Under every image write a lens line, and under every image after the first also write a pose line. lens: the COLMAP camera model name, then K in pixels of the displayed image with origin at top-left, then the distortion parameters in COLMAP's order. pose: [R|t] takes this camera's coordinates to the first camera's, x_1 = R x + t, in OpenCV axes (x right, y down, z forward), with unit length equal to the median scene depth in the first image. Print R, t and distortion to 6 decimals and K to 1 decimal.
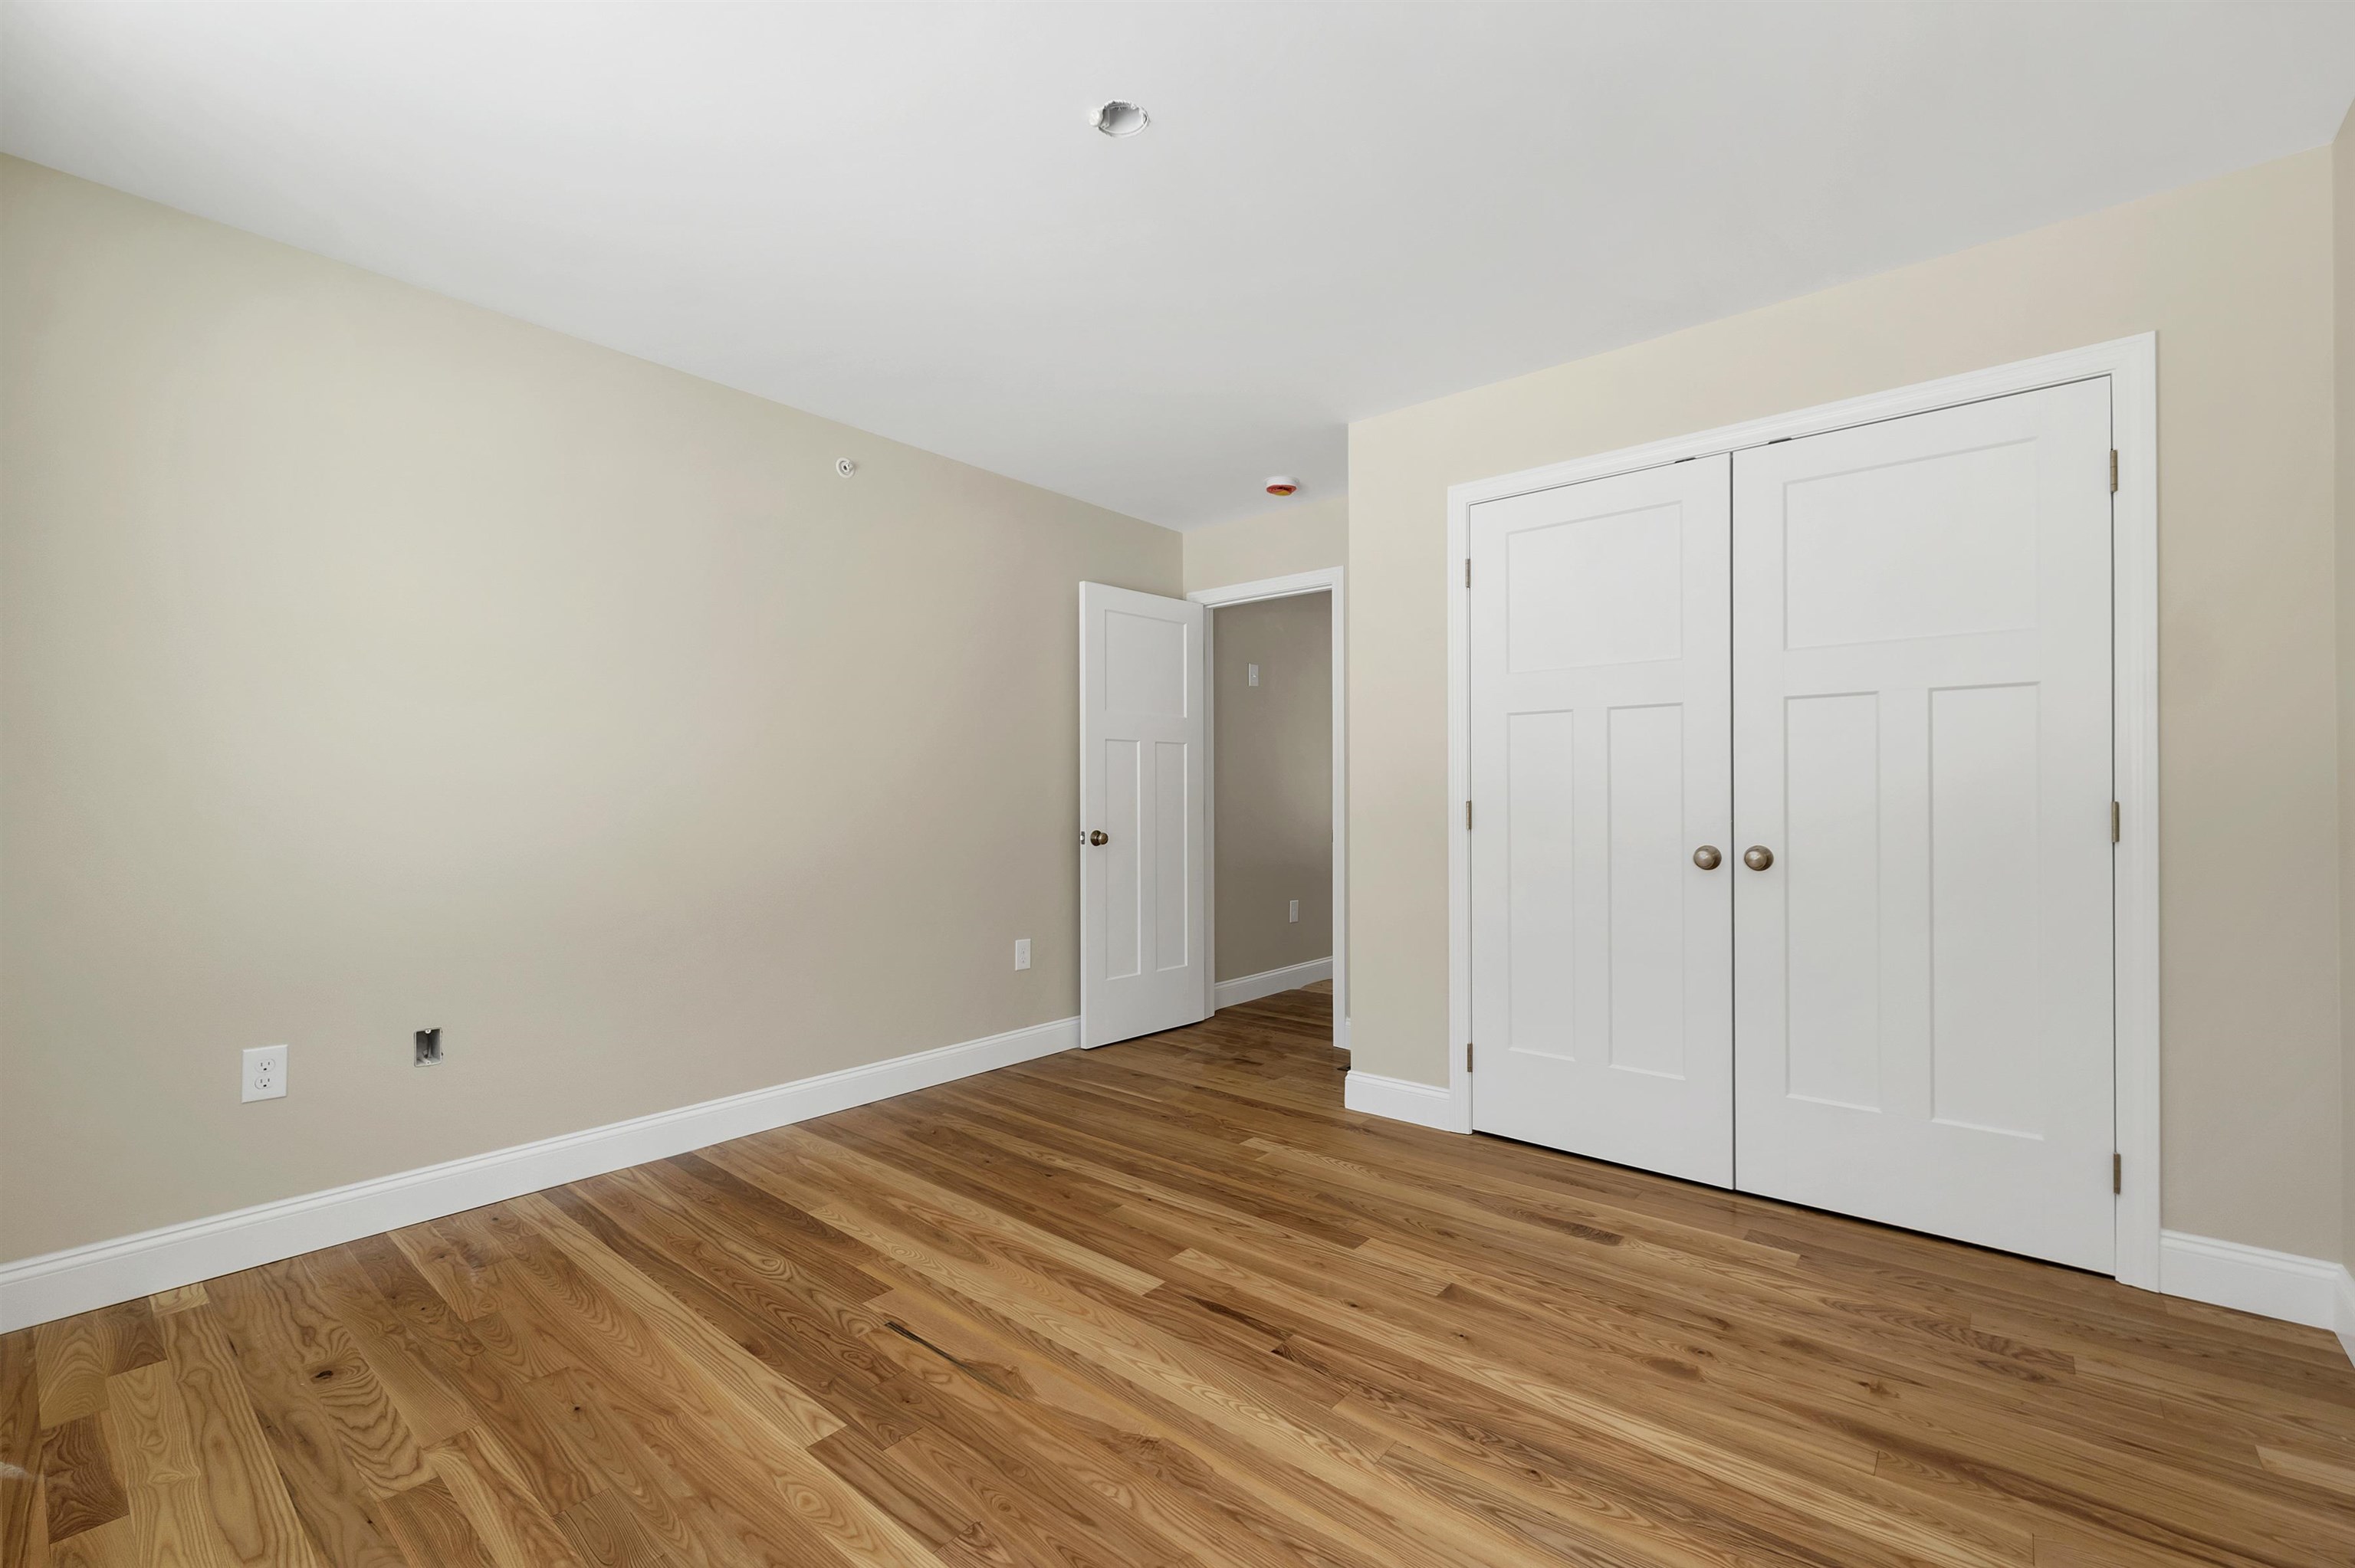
lens RADIAL K [[990.8, 0, 1170.9], [0, 990.8, 808.1], [0, 0, 1]] dist [0.001495, 0.000229]
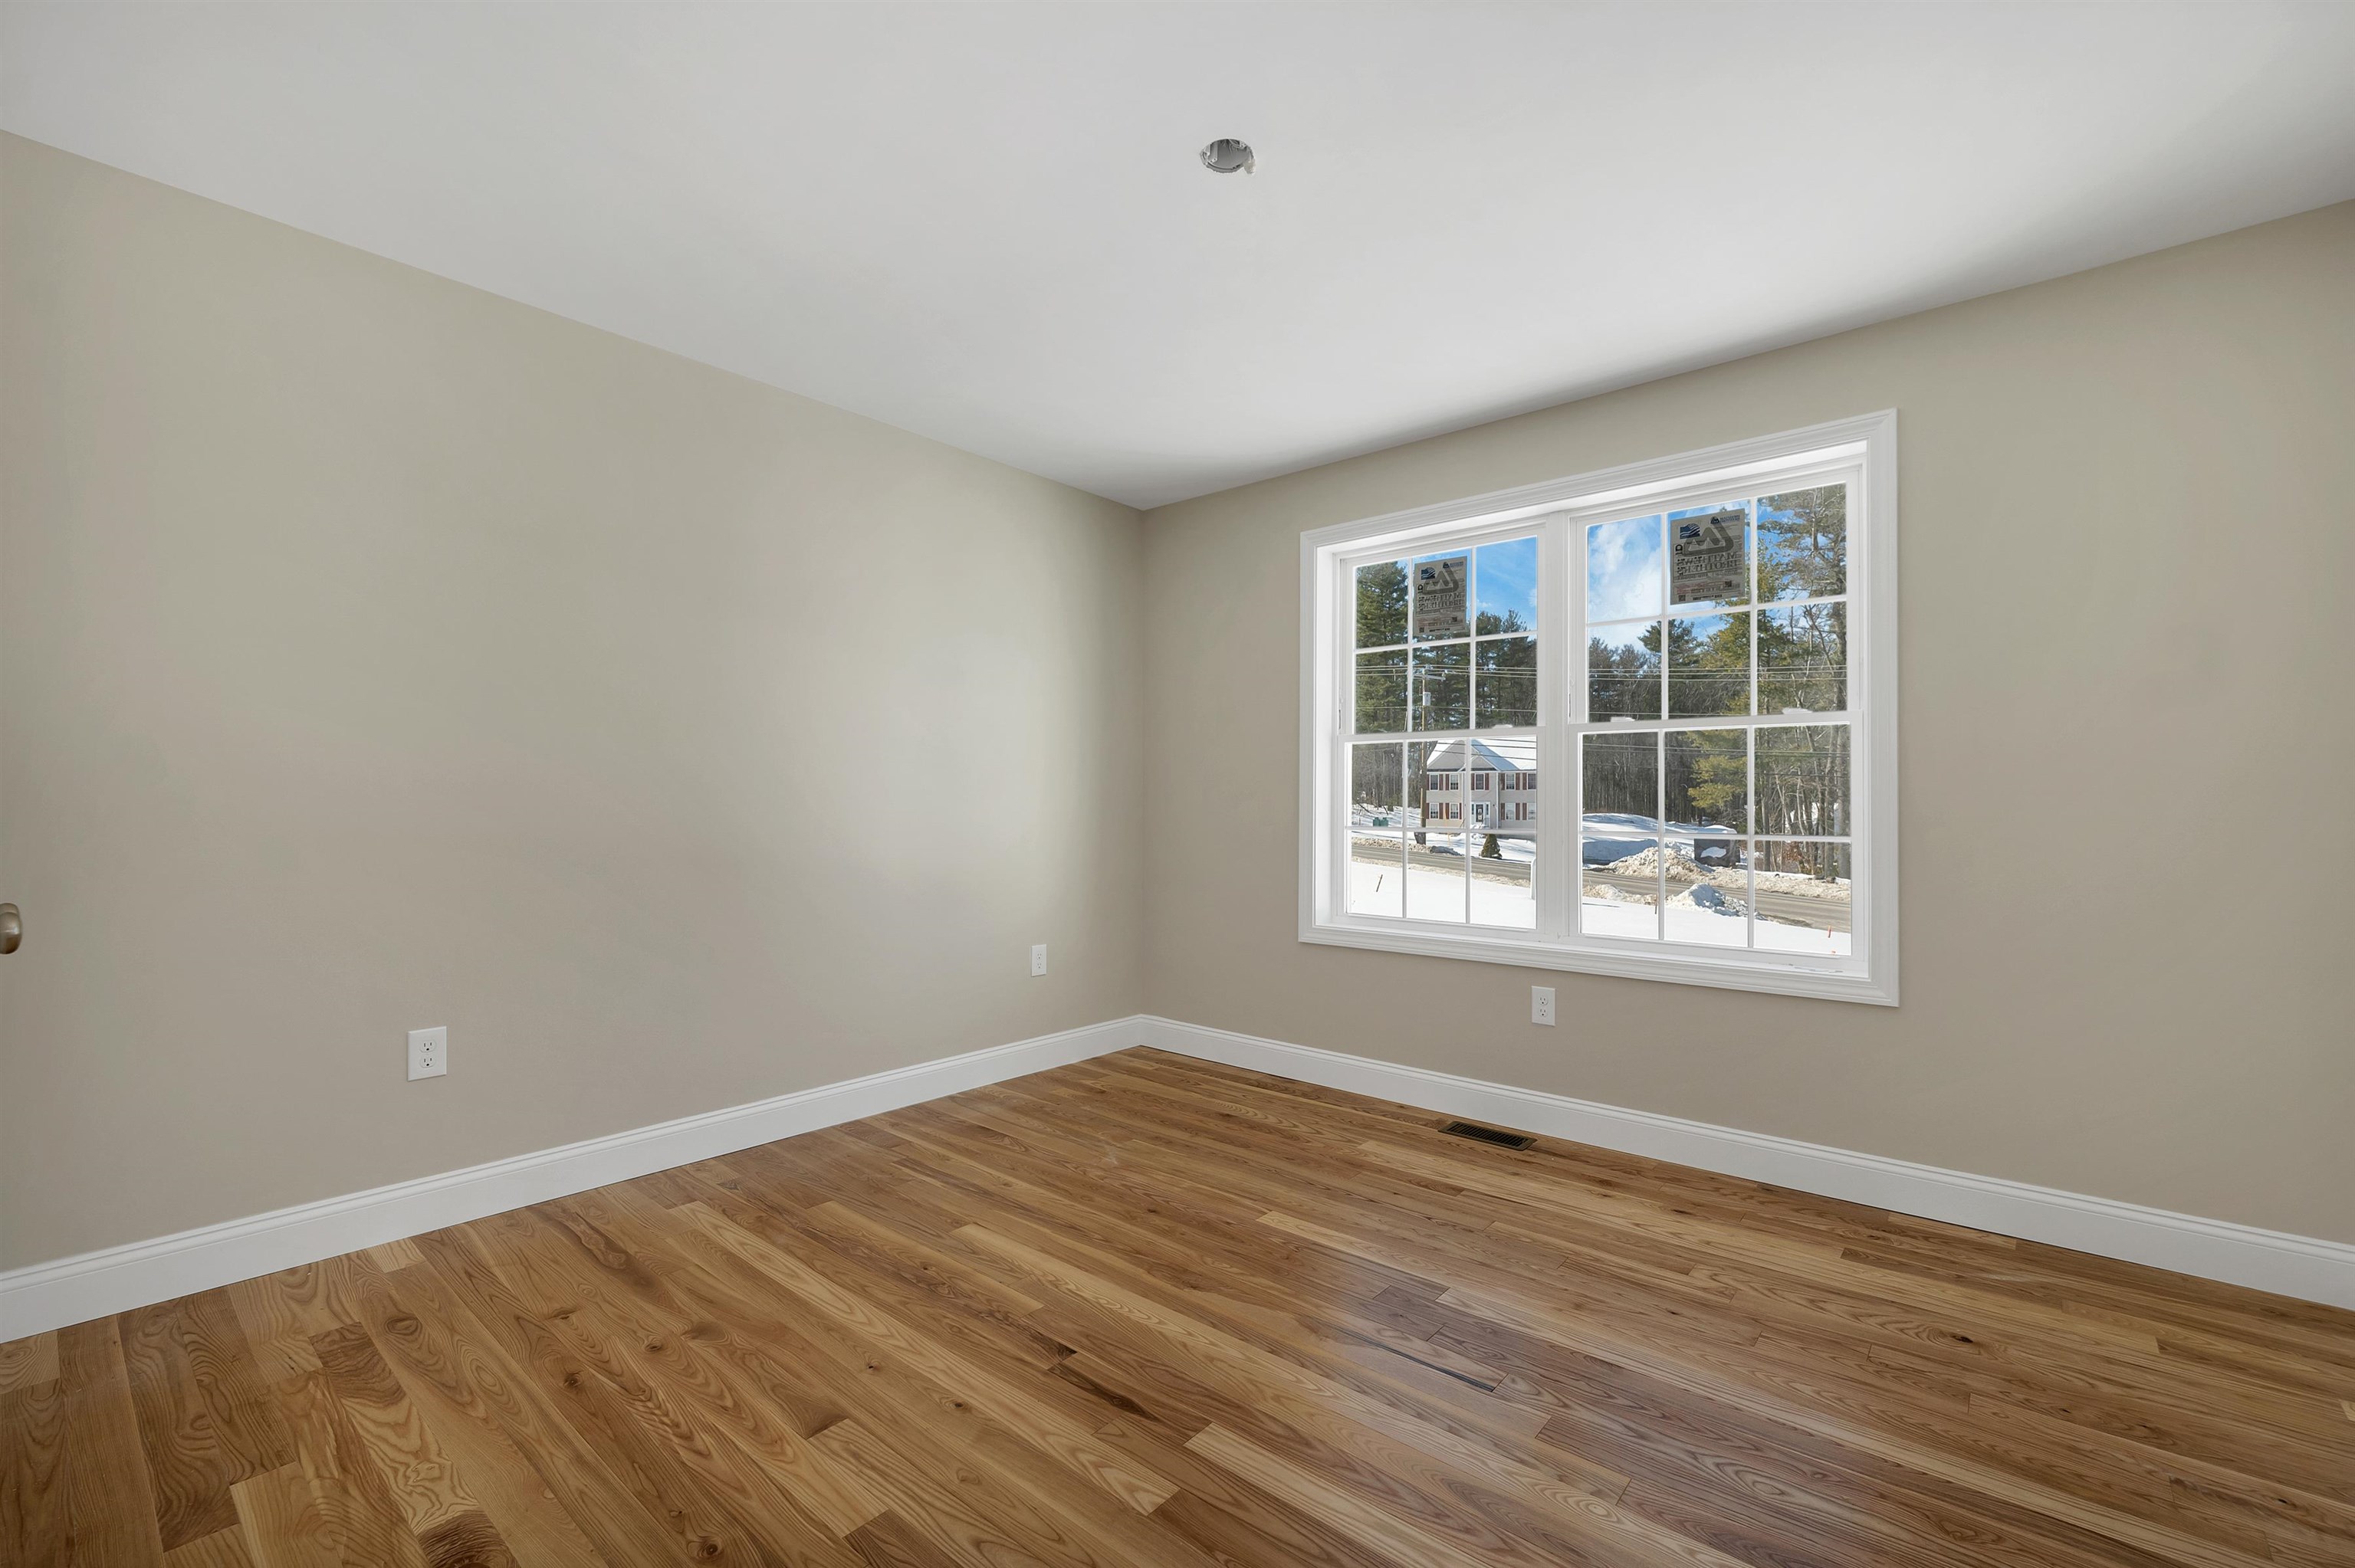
lens RADIAL K [[990.8, 0, 1170.9], [0, 990.8, 808.1], [0, 0, 1]] dist [0.001495, 0.000229]
pose [[-0.999947, -0.002718, 0.009921, -0.002482], [-0.002540, 0.999837, 0.017899, -0.021898], [-0.009968, 0.017873, -0.999791, 2.010126]]
